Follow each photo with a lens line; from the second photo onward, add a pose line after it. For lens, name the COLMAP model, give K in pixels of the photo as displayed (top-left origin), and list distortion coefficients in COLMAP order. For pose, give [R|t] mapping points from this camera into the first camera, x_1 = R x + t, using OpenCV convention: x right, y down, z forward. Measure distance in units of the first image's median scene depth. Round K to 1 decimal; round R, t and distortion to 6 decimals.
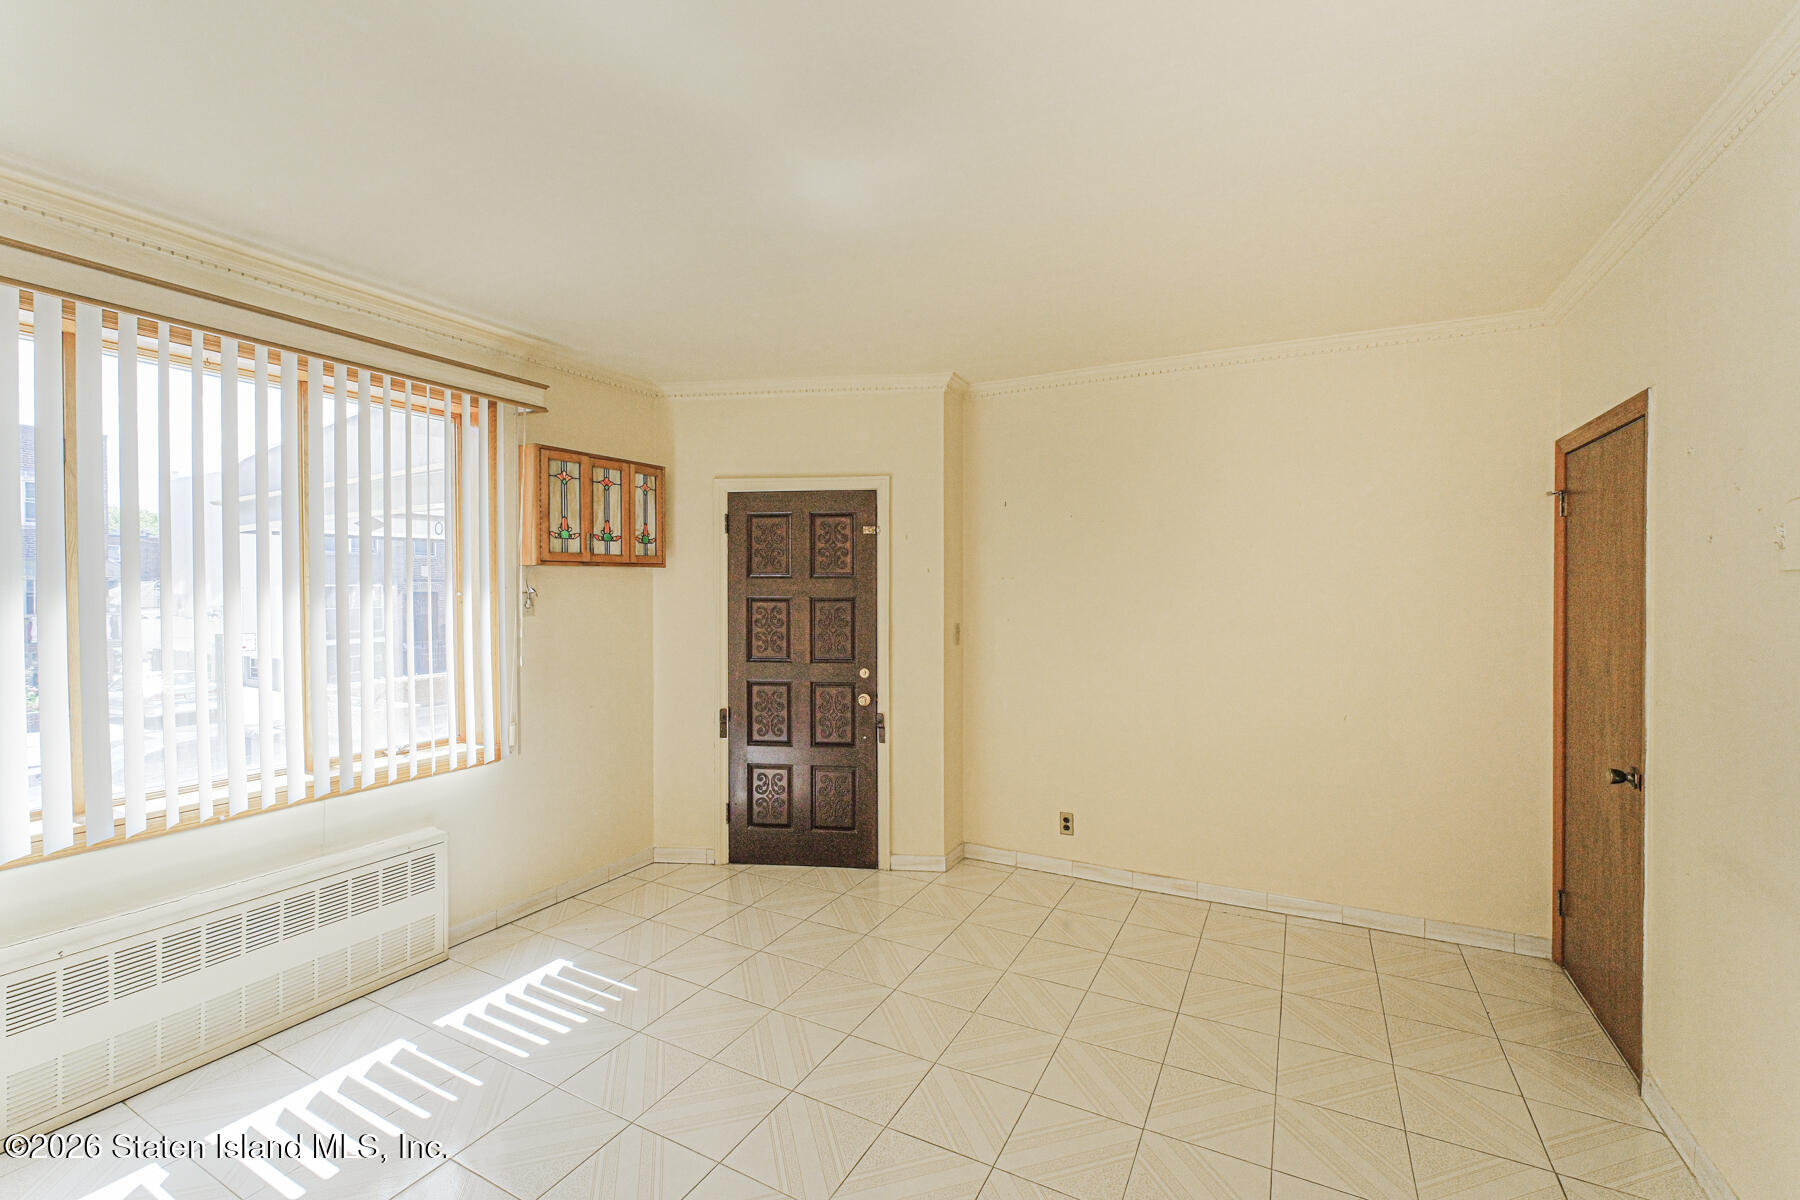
lens RADIAL K [[755.8, 0, 910.9], [0, 755.8, 592.5], [0, 0, 1]] dist [0.000802, -0.000893]
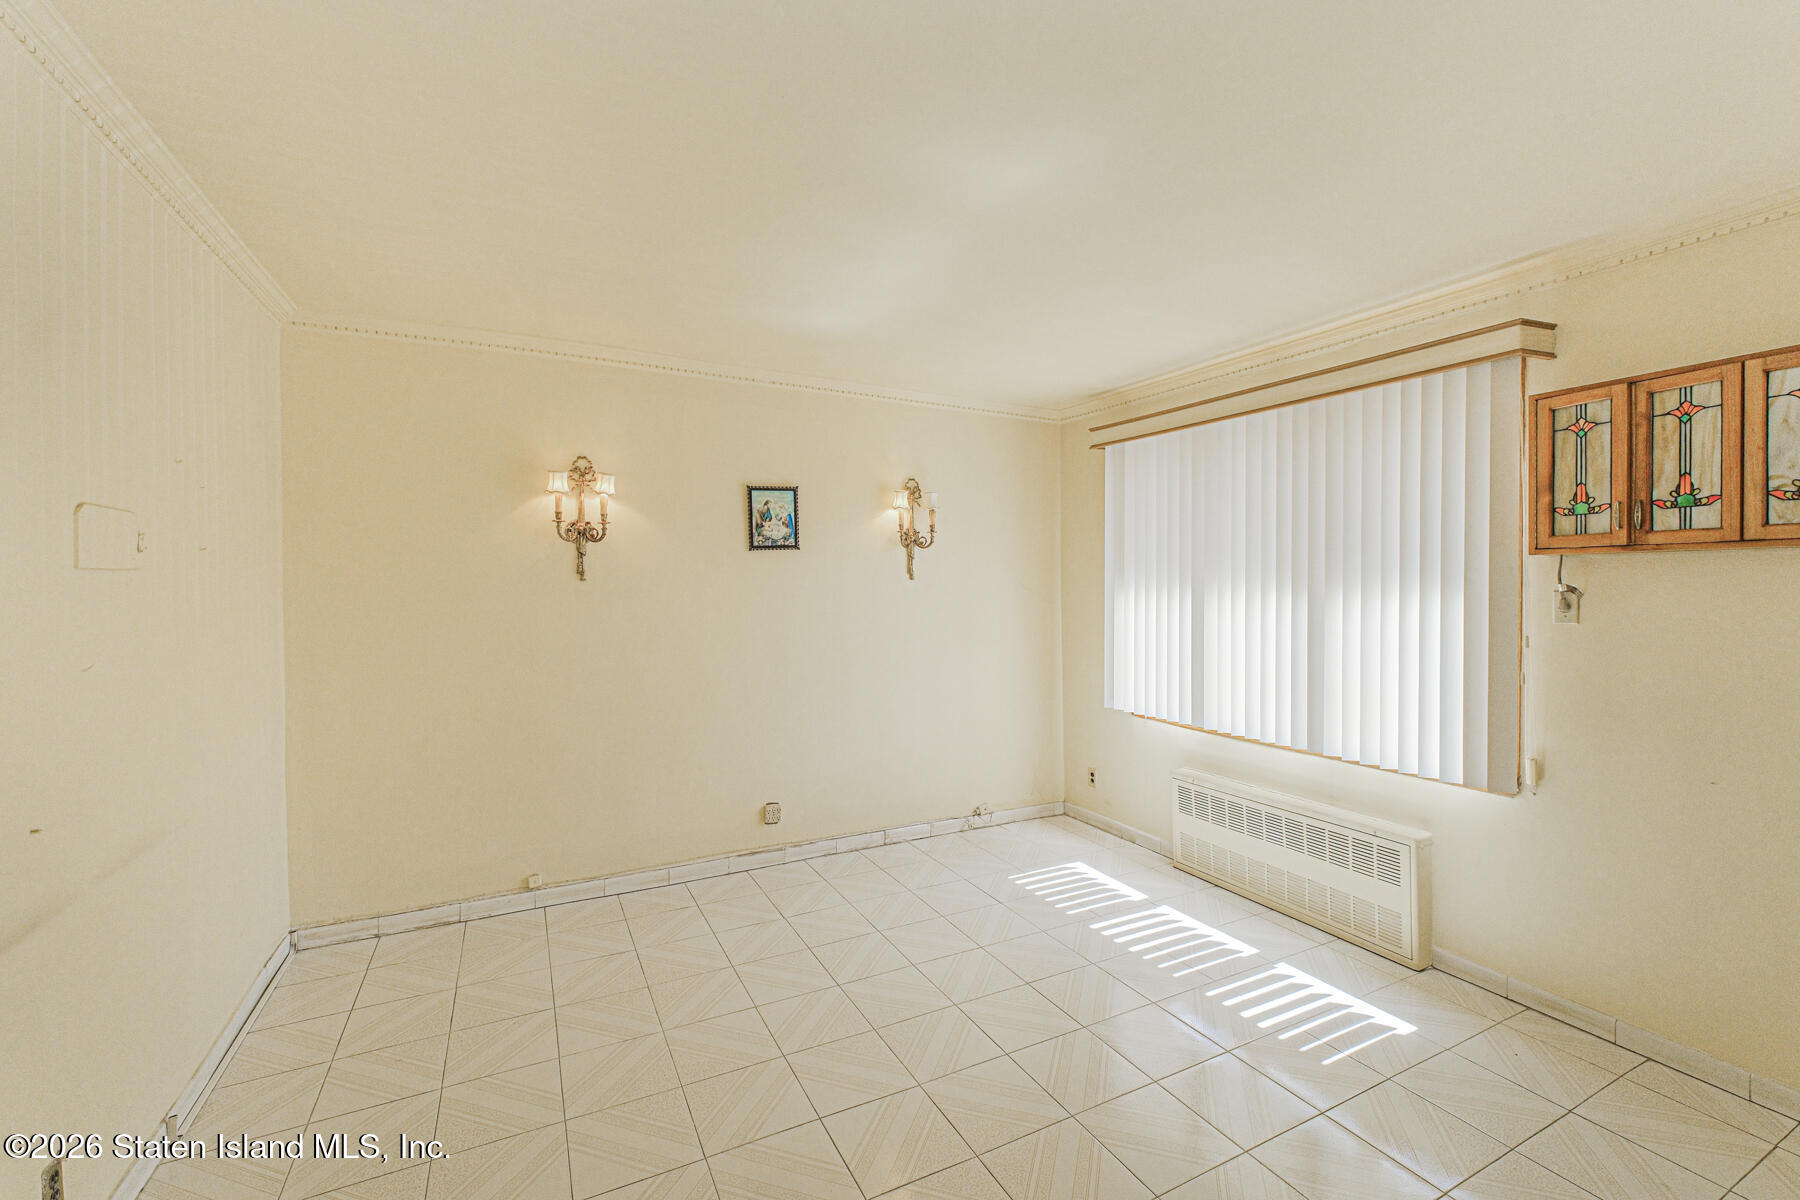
lens RADIAL K [[755.8, 0, 910.4], [0, 755.8, 596.1], [0, 0, 1]] dist [0.000802, -0.000893]
pose [[-0.571296, 0.017402, -0.820559, 0.526028], [-0.000465, 0.999768, 0.021526, -0.011783], [0.820744, 0.012679, -0.571156, 0.991901]]
